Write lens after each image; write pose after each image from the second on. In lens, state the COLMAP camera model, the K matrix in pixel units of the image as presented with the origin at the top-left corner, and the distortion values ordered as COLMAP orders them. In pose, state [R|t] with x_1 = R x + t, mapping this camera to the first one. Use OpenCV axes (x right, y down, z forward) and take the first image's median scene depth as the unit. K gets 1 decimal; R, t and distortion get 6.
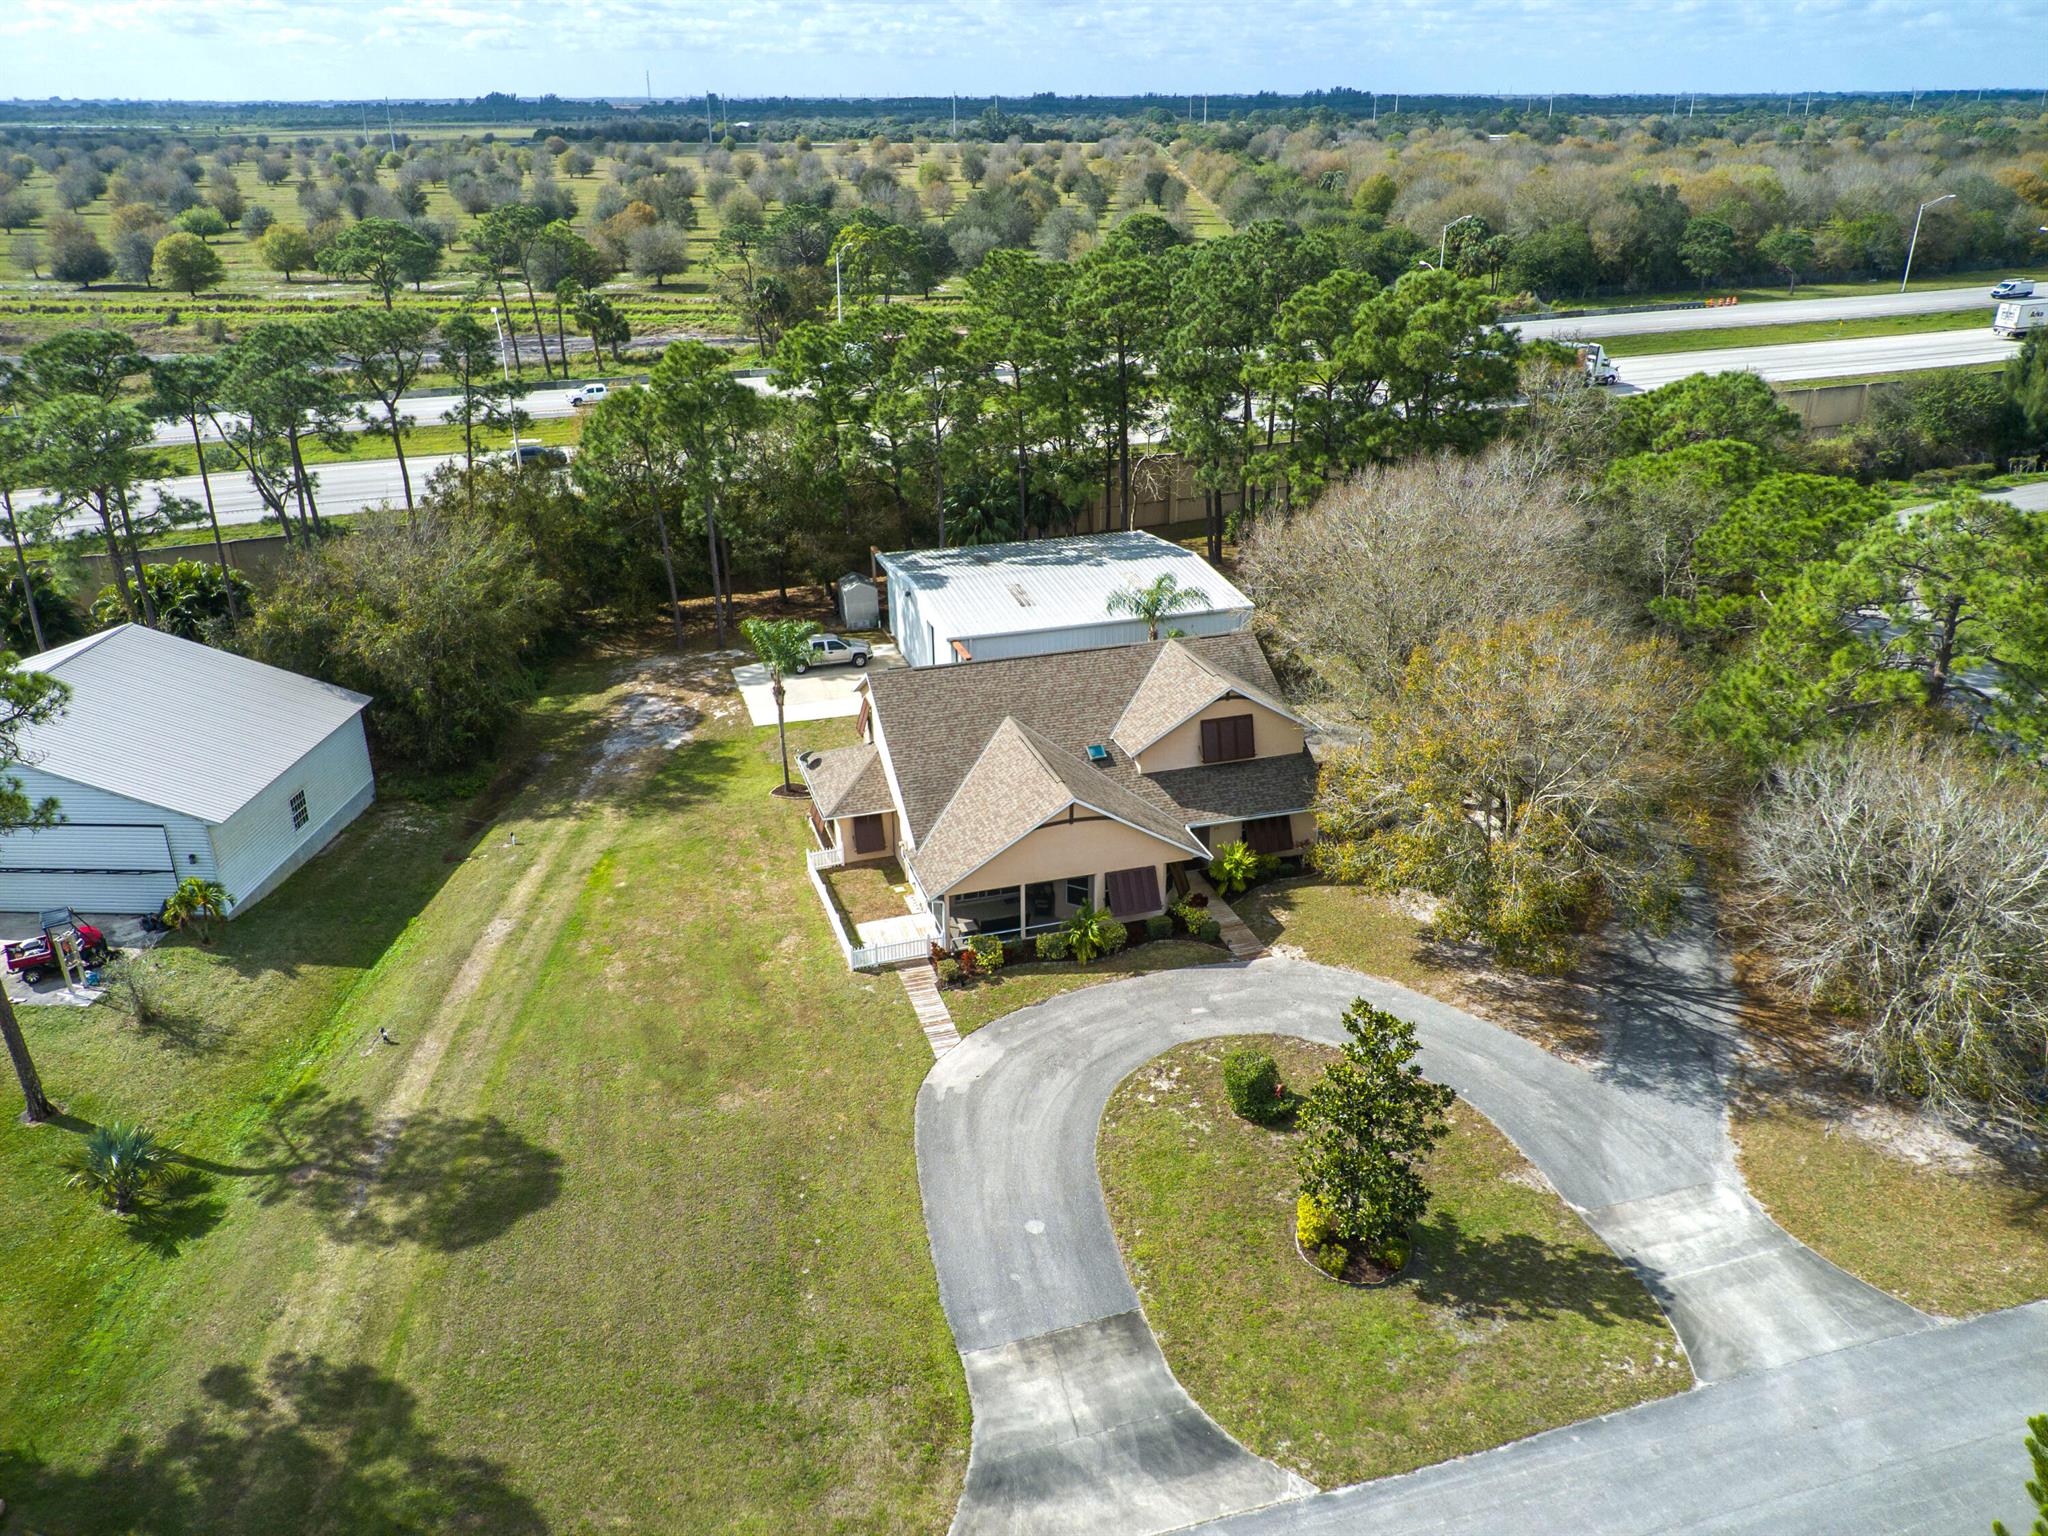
lens RADIAL K [[1548.3, 0, 1024.0], [0, 1548.3, 768.0], [0, 0, 1]] dist [0.102944, -0.176043]
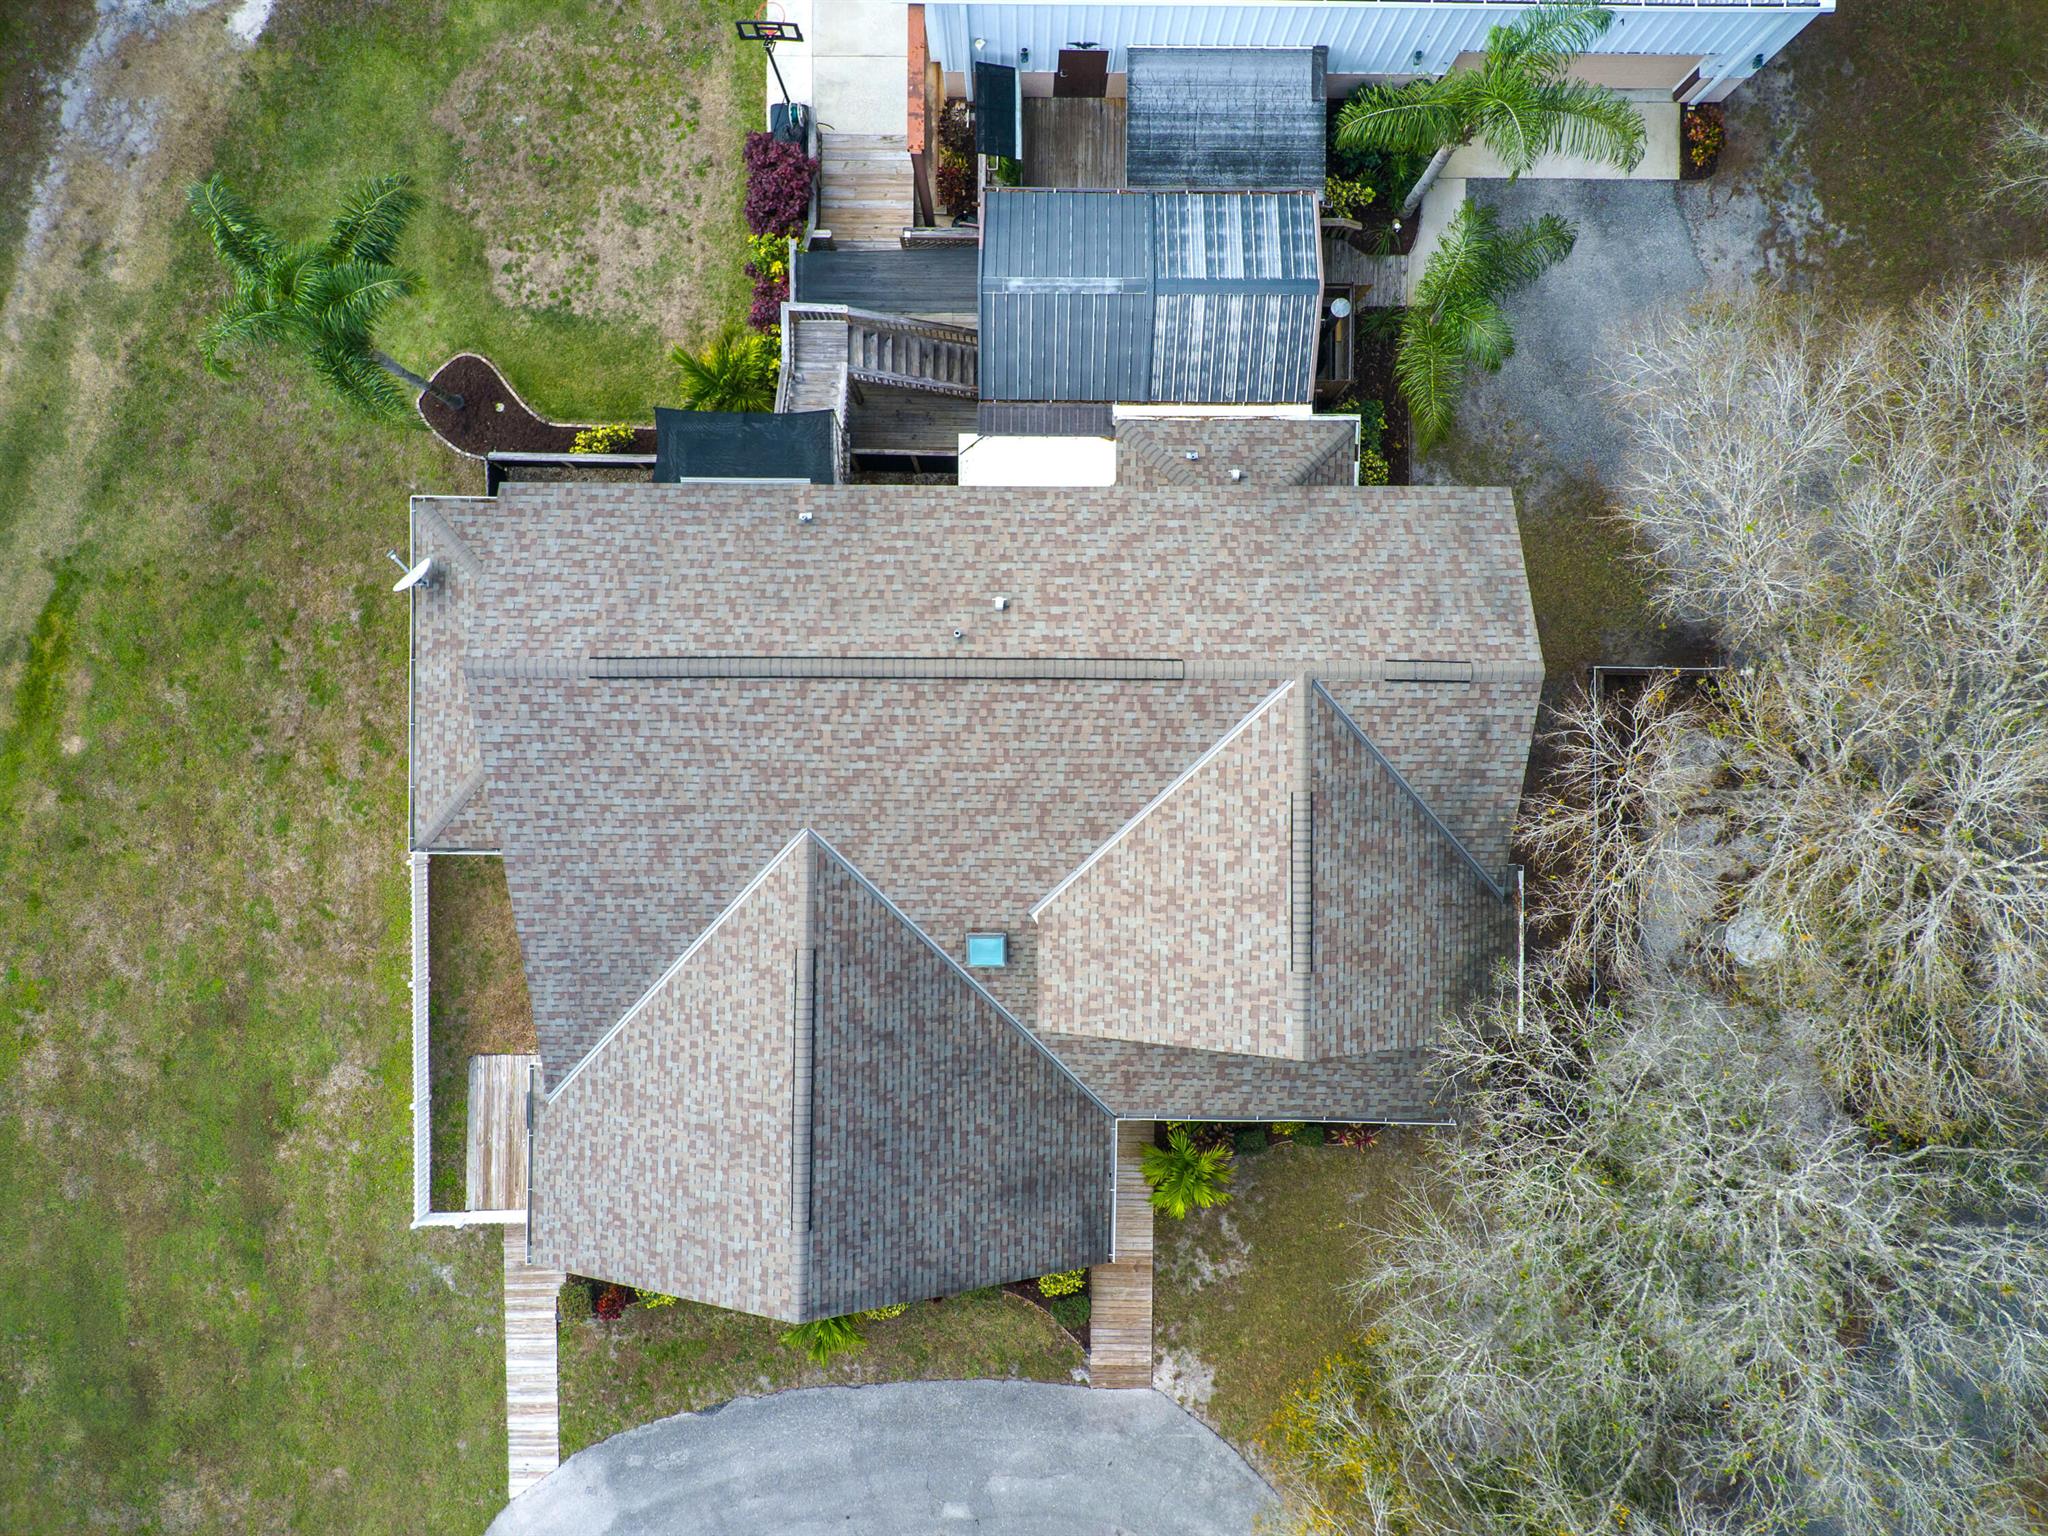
lens RADIAL K [[1525.2, 0, 1024.0], [0, 1525.2, 768.0], [0, 0, 1]] dist [0.001891, -0.000076]
pose [[0.950262, 0.310970, 0.017333, 0.035219], [-0.135702, 0.363303, 0.921735, -0.462796], [0.280335, -0.878242, 0.387432, 0.955140]]
